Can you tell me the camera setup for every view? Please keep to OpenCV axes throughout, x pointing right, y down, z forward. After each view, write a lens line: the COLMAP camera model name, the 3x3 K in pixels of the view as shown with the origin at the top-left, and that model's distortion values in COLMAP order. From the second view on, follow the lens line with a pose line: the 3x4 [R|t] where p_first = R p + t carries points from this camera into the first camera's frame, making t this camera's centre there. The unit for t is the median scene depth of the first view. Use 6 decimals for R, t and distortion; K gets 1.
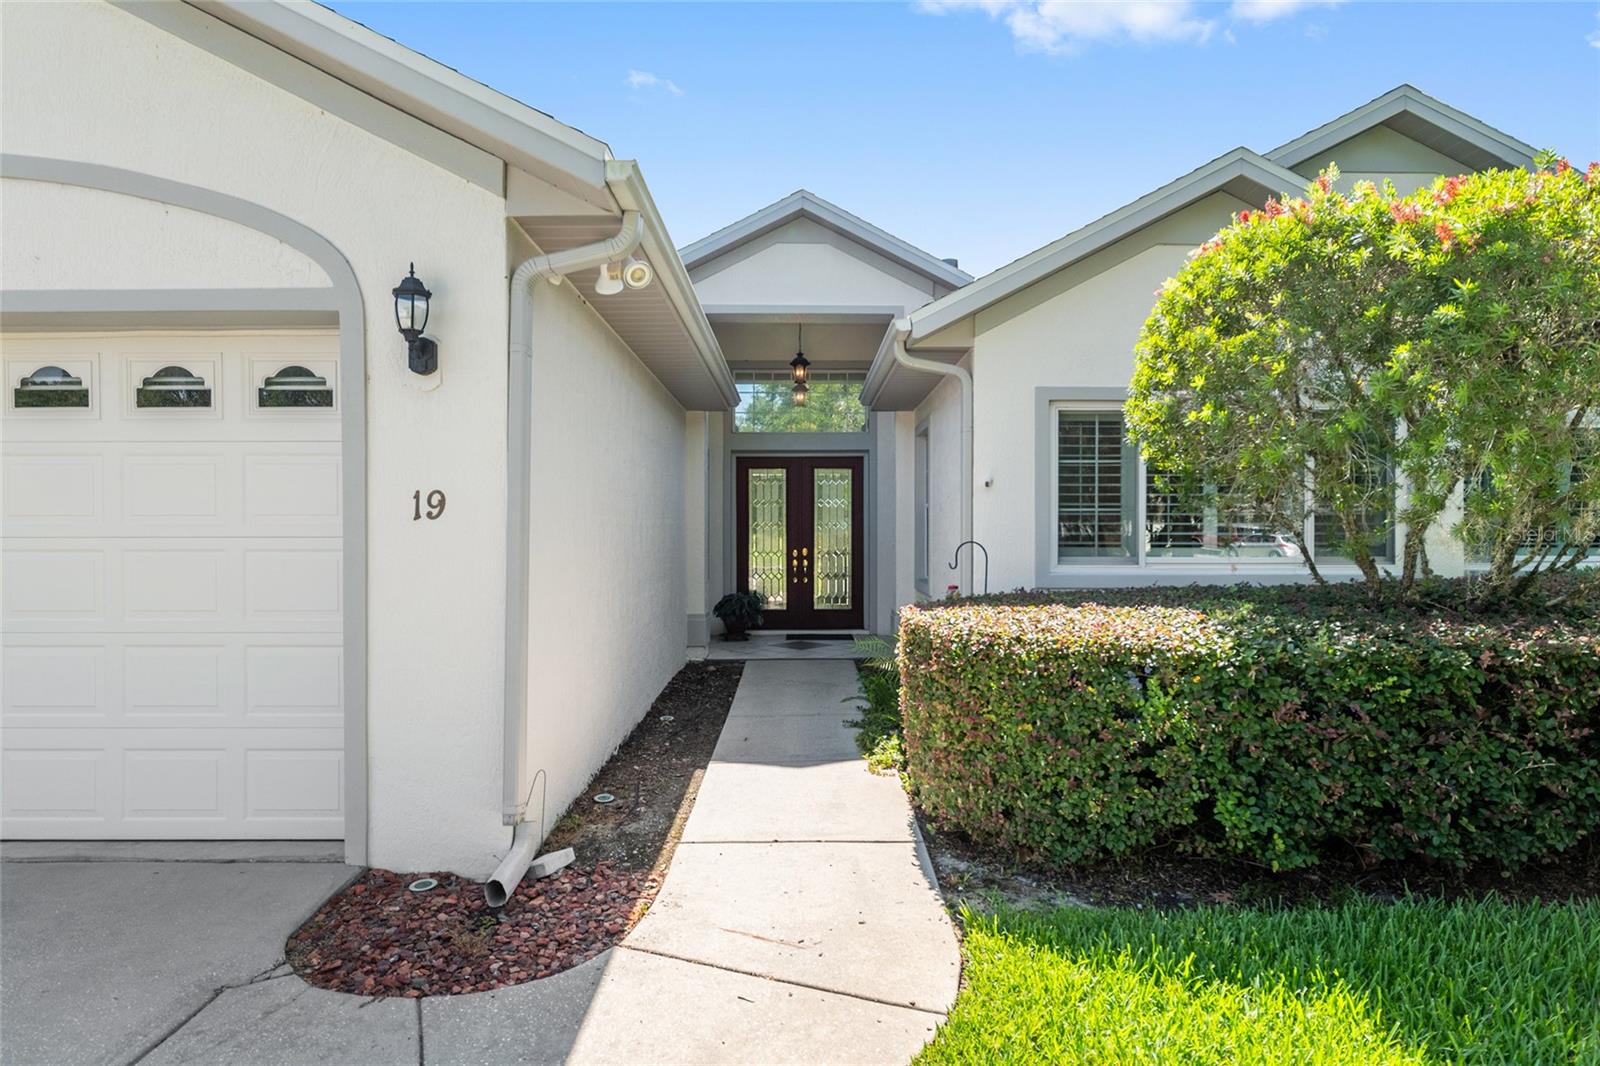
lens RADIAL K [[872.8, 0, 800.0], [0, 872.8, 533.0], [0, 0, 1]] dist [0.000055, -0.000005]
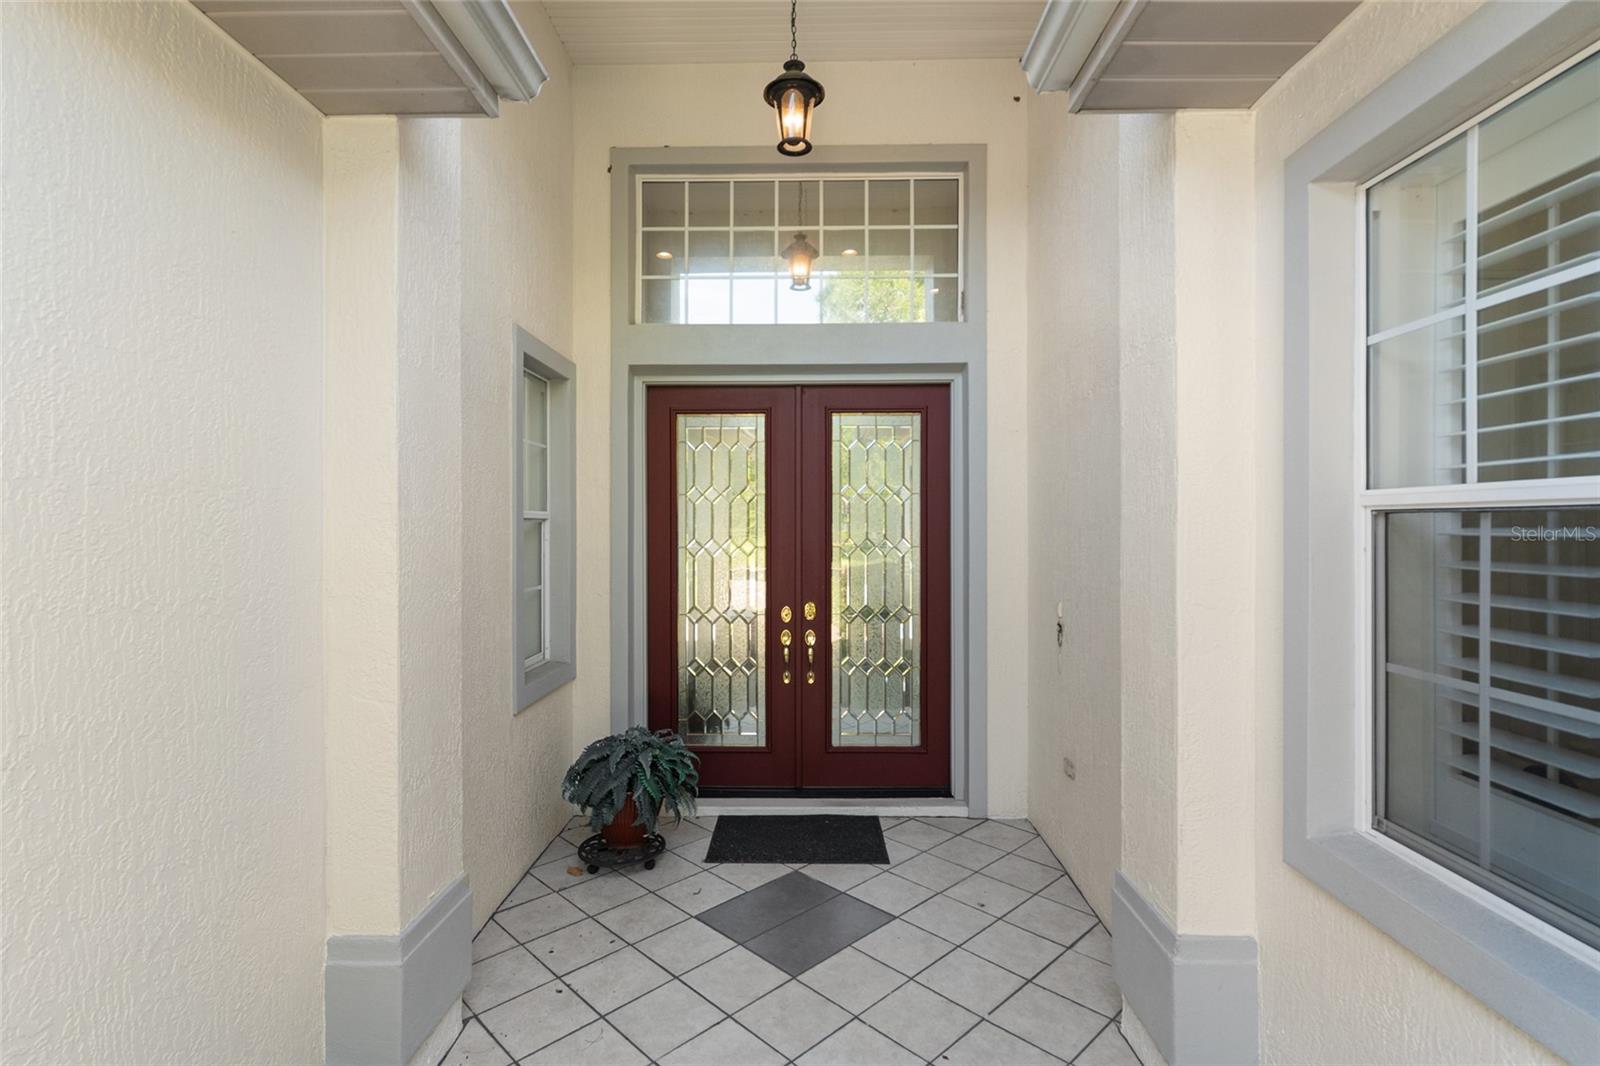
lens RADIAL K [[788.4, 0, 795.6], [0, 788.4, 528.3], [0, 0, 1]] dist [0.001279, -0.000241]
pose [[0.999862, -0.000988, -0.016568, 0.005268], [0.001034, 0.999996, 0.002773, -0.019028], [0.016565, -0.002790, 0.999859, 0.622376]]
